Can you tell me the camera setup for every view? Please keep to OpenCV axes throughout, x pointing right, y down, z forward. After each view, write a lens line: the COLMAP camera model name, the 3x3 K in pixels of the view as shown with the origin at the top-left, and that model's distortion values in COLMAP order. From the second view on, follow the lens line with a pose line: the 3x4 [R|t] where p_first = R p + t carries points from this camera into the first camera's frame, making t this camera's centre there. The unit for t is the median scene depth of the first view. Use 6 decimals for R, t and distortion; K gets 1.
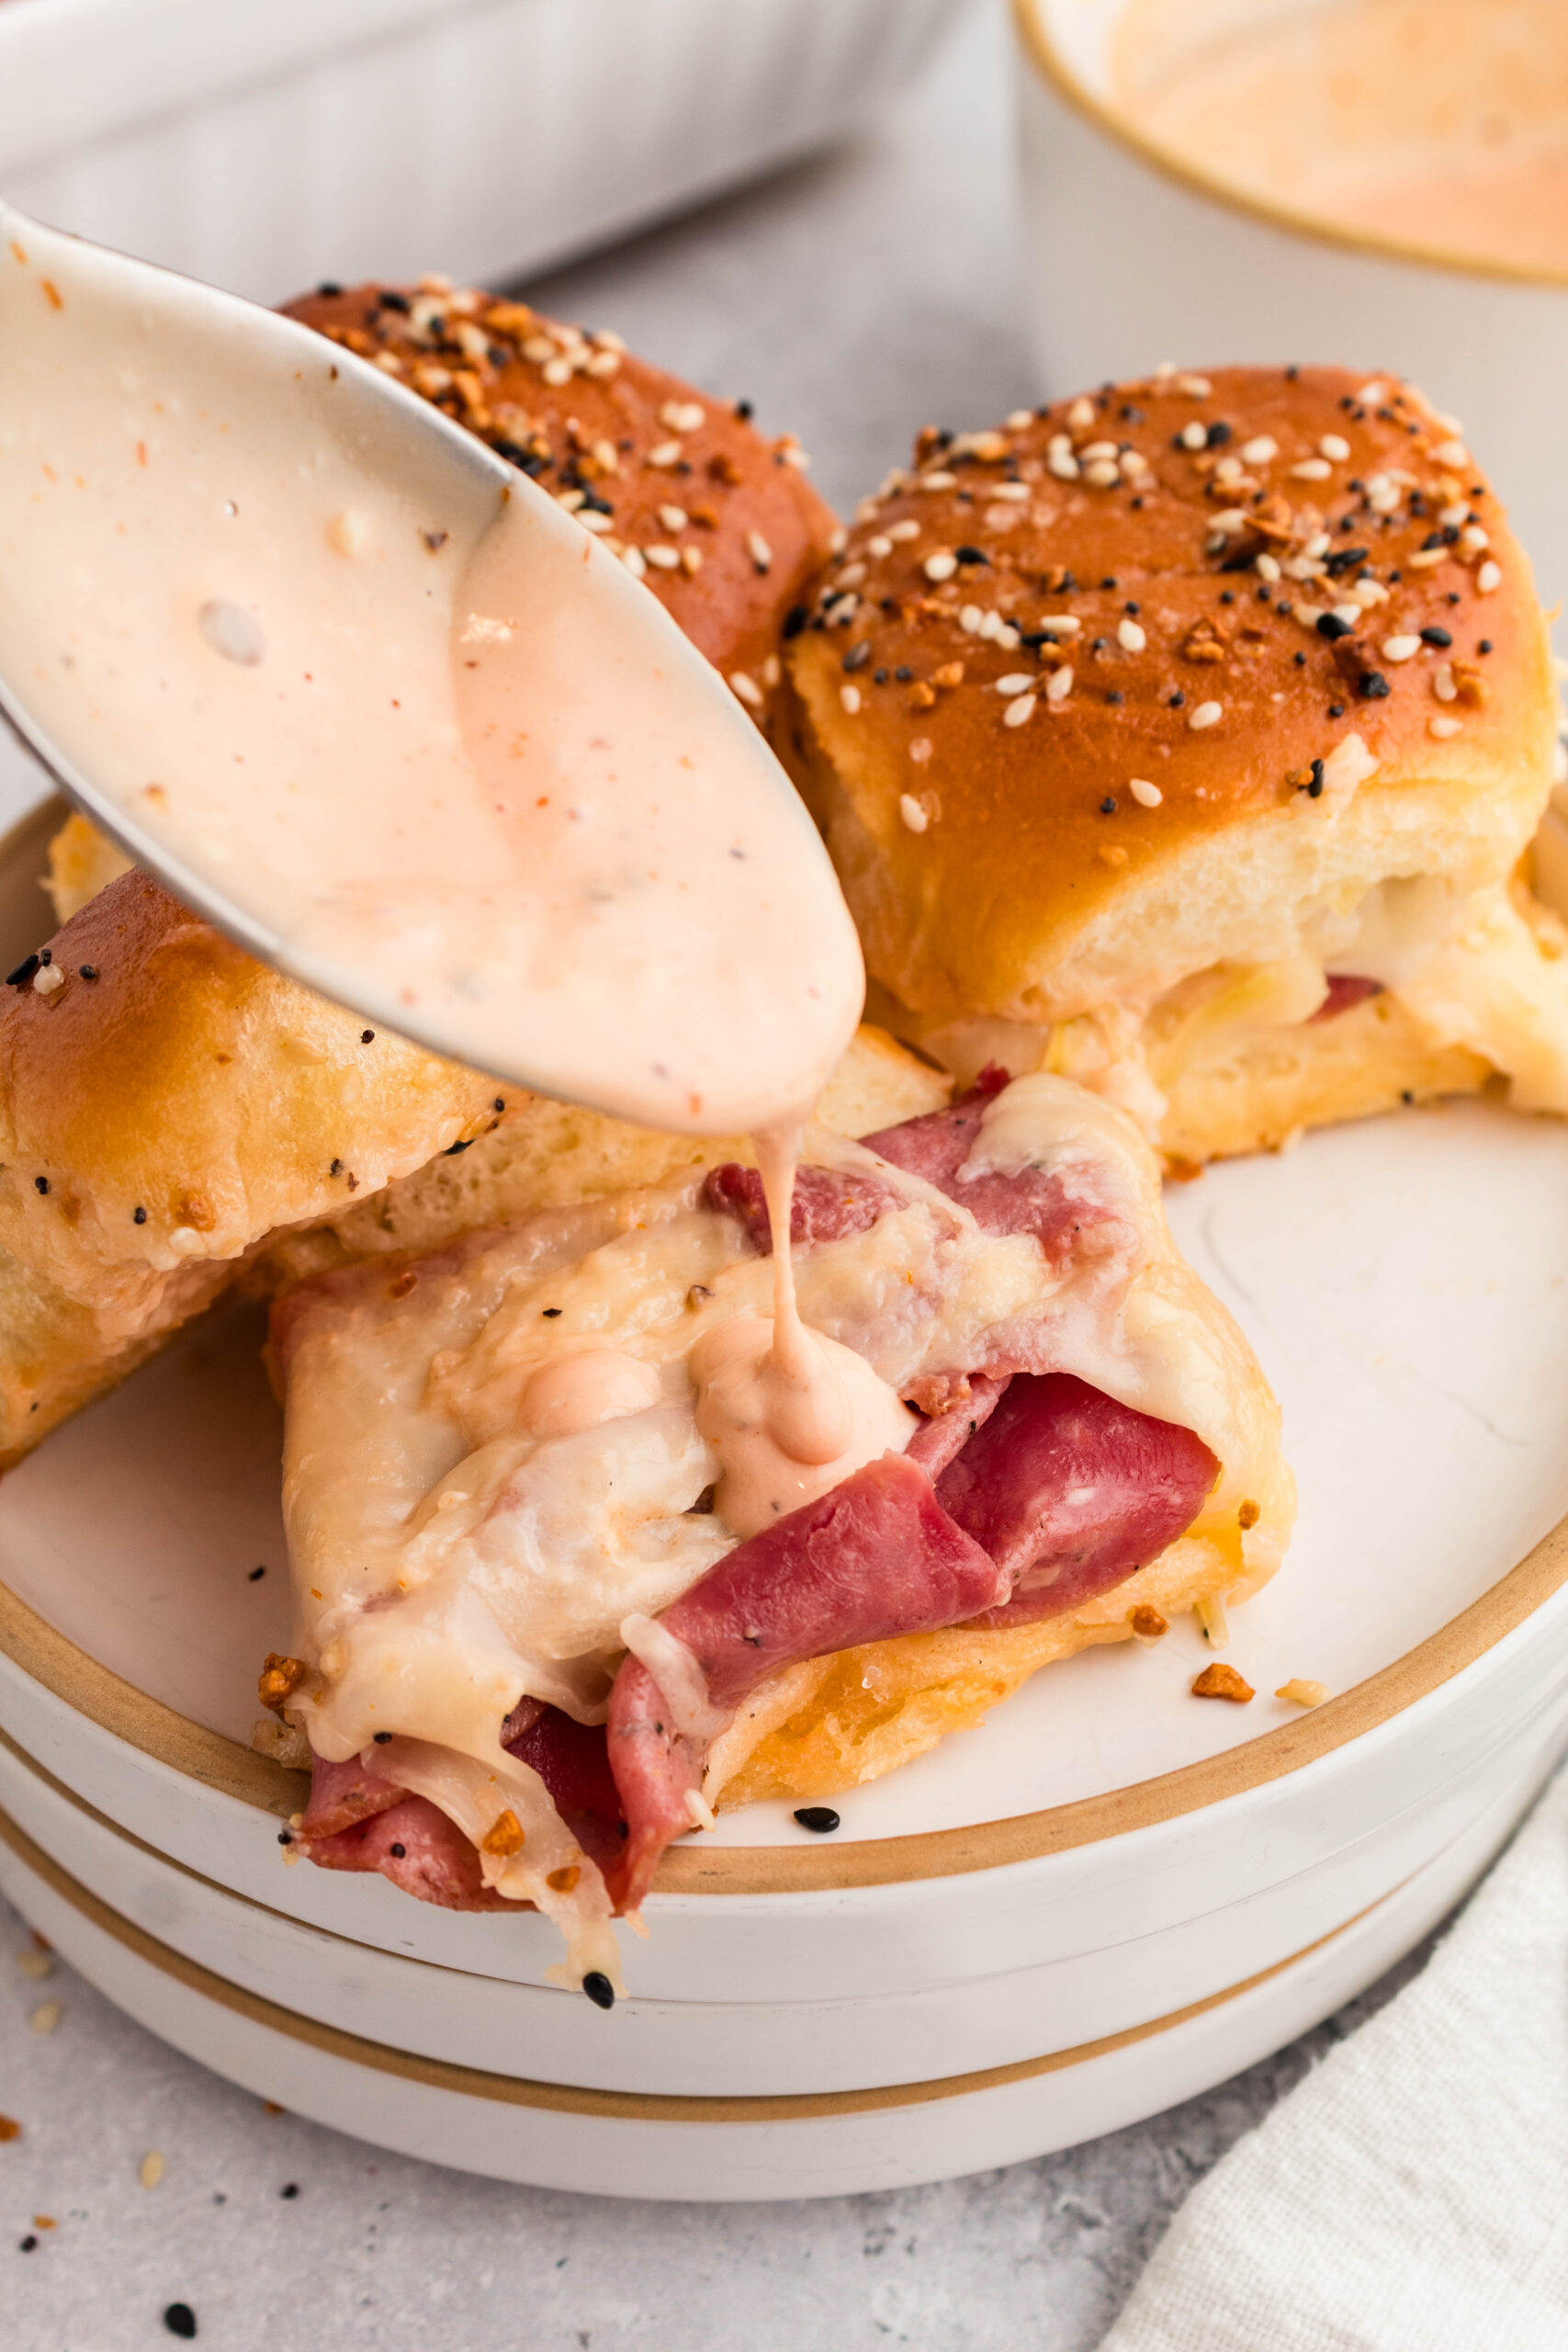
lens RADIAL K [[3200.3, 0, 784.0], [0, 3200.3, 1176.0], [0, 0, 1]] dist [-0.031141, -0.022207]
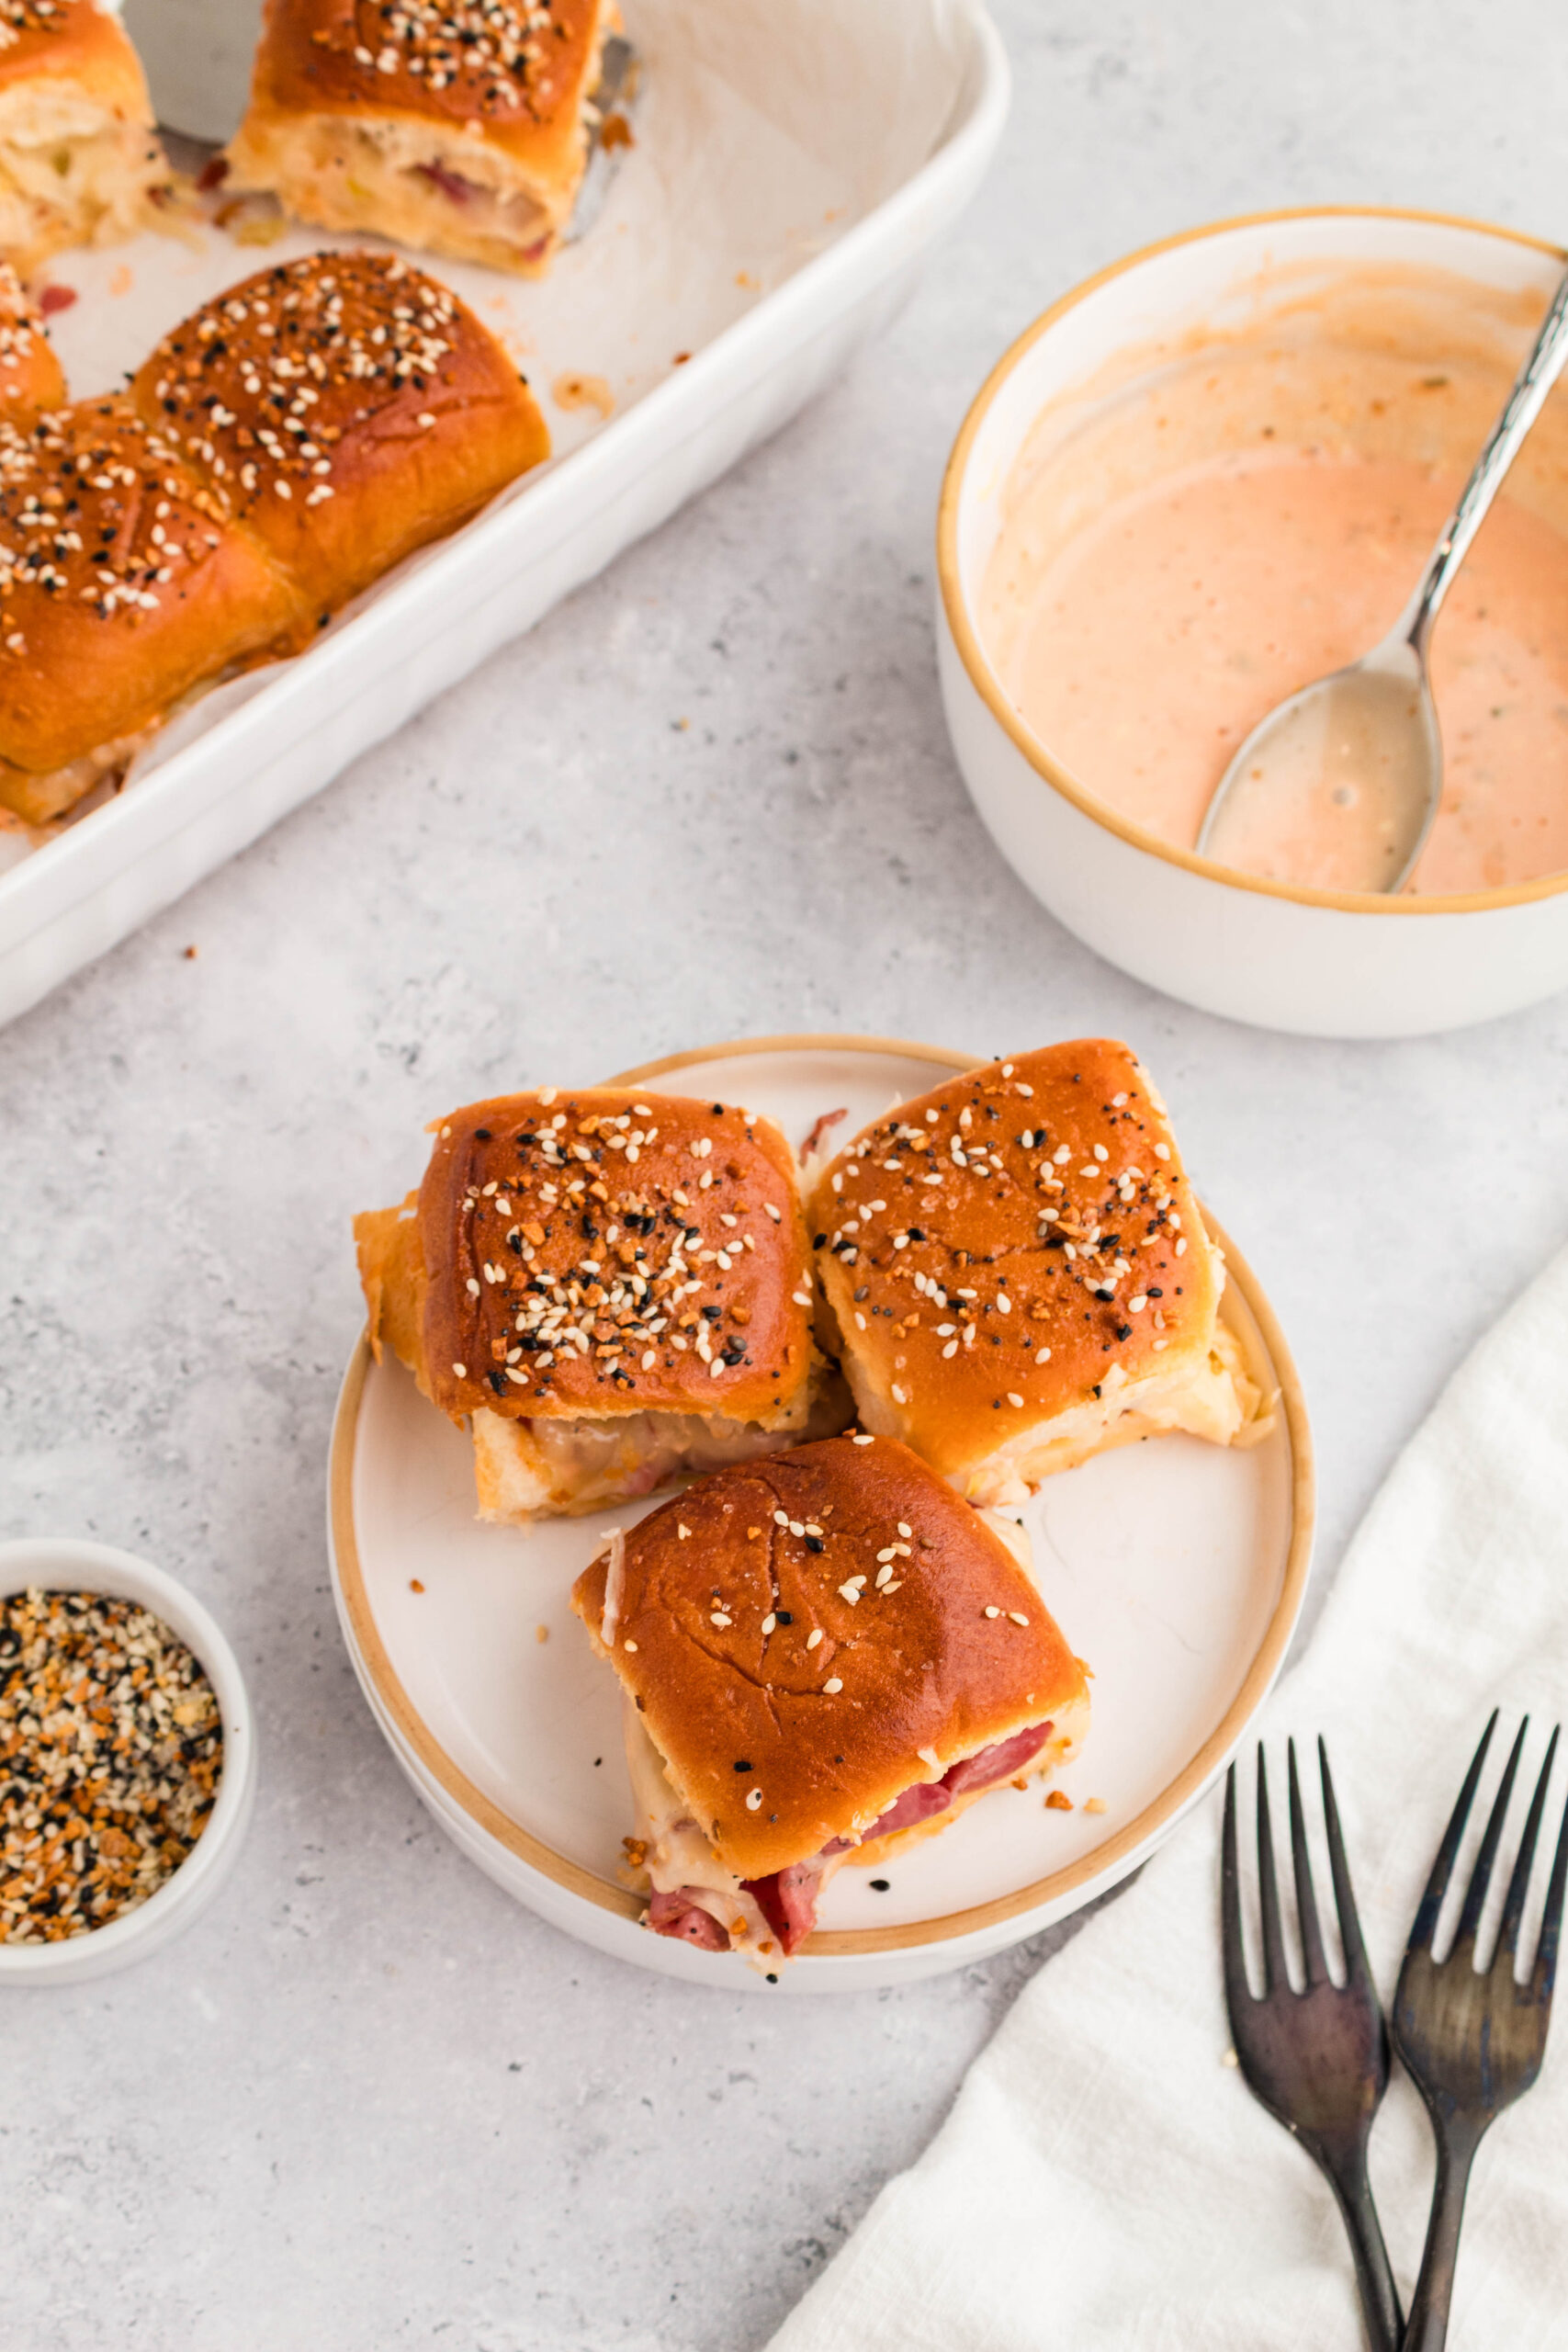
lens RADIAL K [[3343.1, 0, 784.0], [0, 3343.1, 1176.0], [0, 0, 1]] dist [-0.041659, 0.021472]
pose [[0.994116, -0.082473, 0.070219, -0.163291], [0.053392, 0.937153, 0.344809, -0.947243], [-0.094243, -0.339031, 0.936043, -0.888908]]
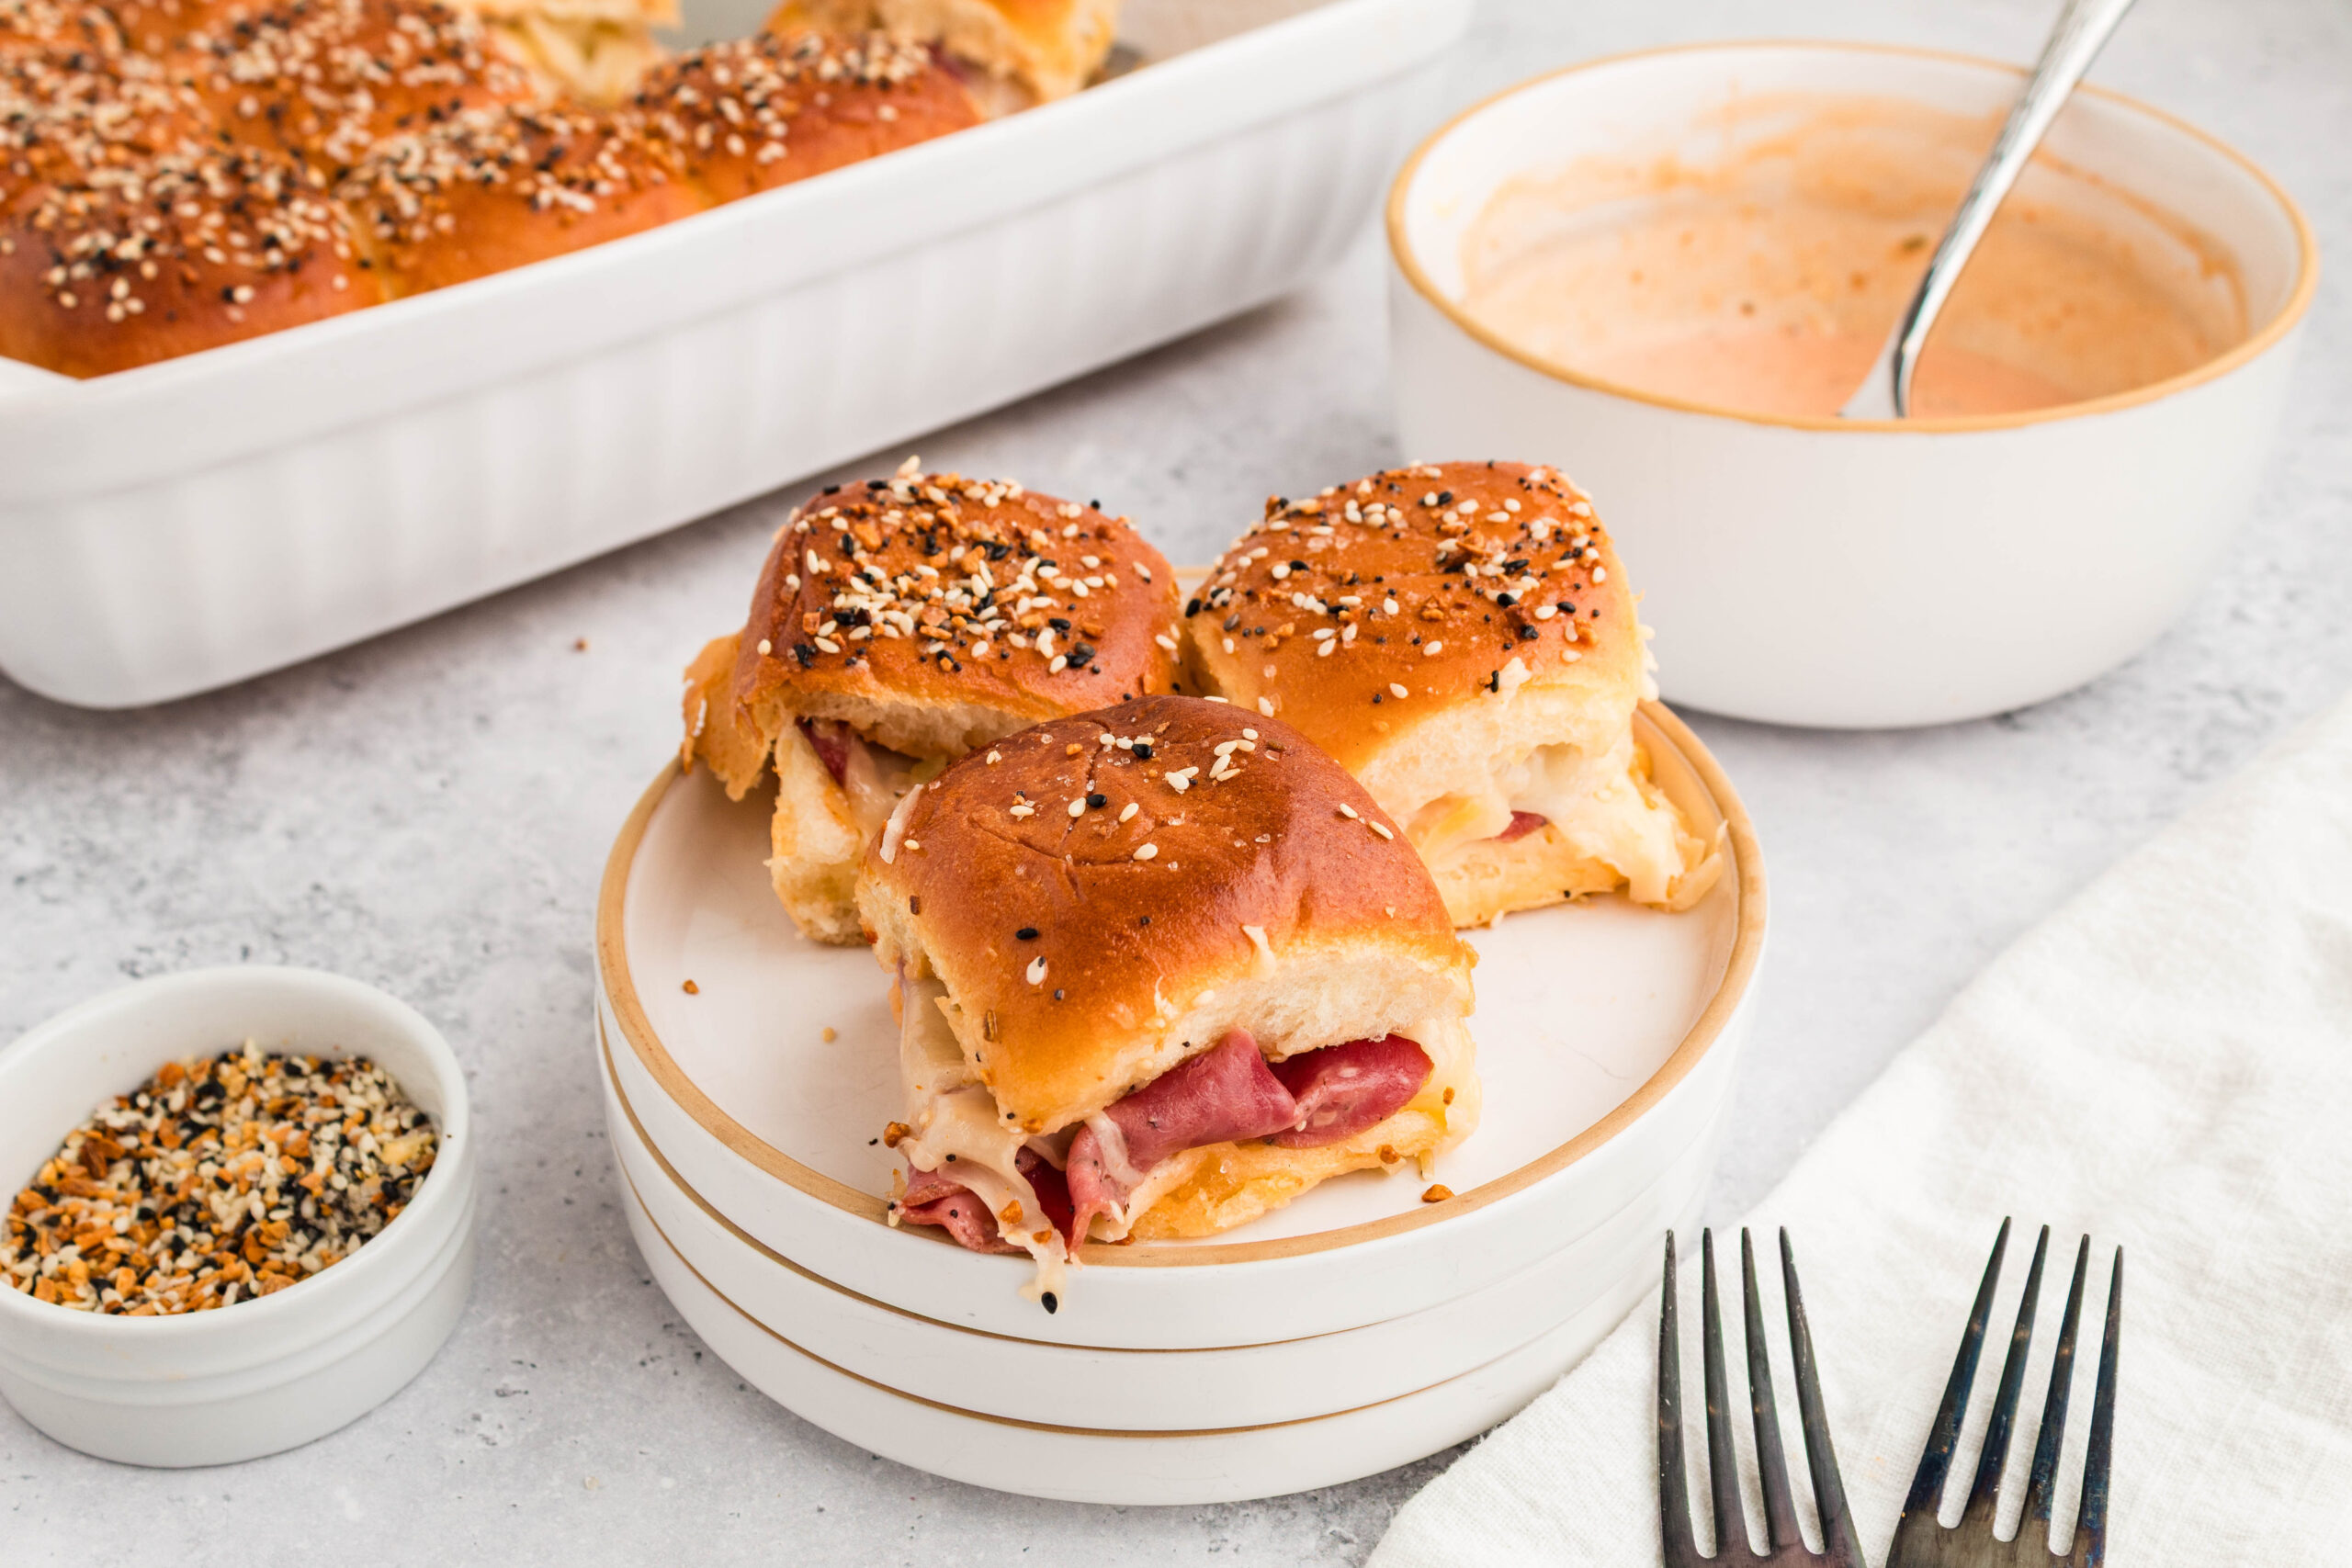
lens RADIAL K [[3343.1, 0, 1208.2], [0, 3343.1, 785.5], [0, 0, 1]] dist [-0.041659, 0.021472]
pose [[0.999717, 0.001272, 0.023740, -0.032399], [0.002906, 0.984544, -0.175115, 0.237960], [-0.023596, 0.175135, 0.984262, -0.745880]]
